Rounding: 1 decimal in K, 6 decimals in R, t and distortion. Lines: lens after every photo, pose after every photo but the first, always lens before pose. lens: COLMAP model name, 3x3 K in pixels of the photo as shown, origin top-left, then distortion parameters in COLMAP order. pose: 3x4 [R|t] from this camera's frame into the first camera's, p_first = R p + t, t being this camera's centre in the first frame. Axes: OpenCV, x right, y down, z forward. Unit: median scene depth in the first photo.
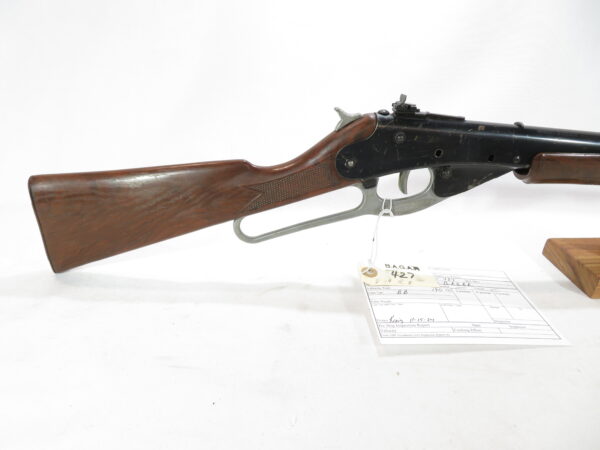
lens RADIAL K [[444.9, 0, 300.0], [0, 444.9, 225.0], [0, 0, 1]] dist [0.001007, 0.000588]
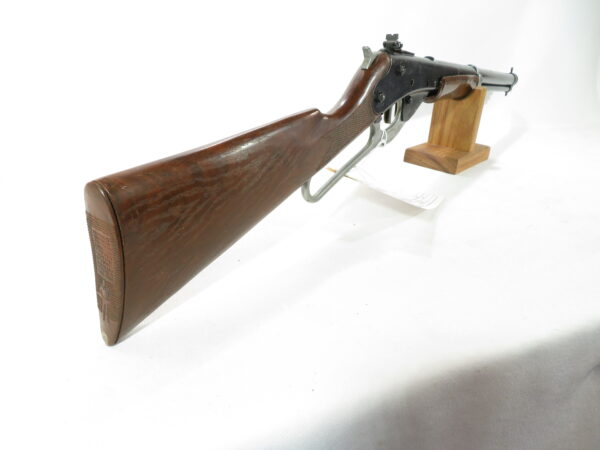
lens RADIAL K [[444.9, 0, 300.0], [0, 444.9, 225.0], [0, 0, 1]] dist [0.001007, 0.000588]
pose [[0.604962, -0.306933, 0.734719, -0.869290], [0.311727, 0.940364, 0.136169, -0.053101], [-0.732698, 0.146655, 0.664564, 0.442946]]
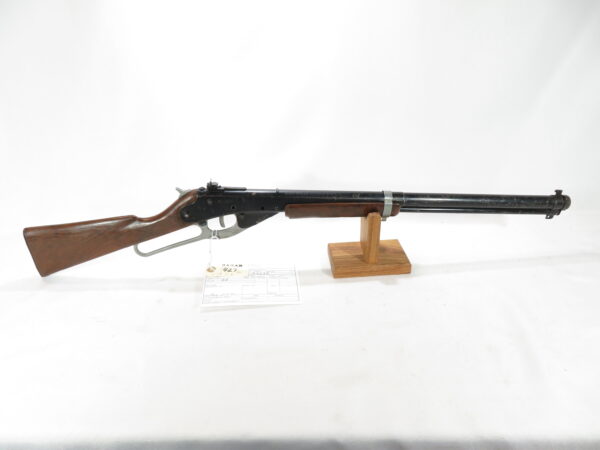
lens RADIAL K [[444.9, 0, 300.0], [0, 444.9, 225.0], [0, 0, 1]] dist [0.001007, 0.000588]
pose [[0.998907, -0.044869, -0.013086, 0.599618], [0.045473, 0.997699, 0.050284, -0.164483], [0.010799, -0.050824, 0.998649, -0.886364]]
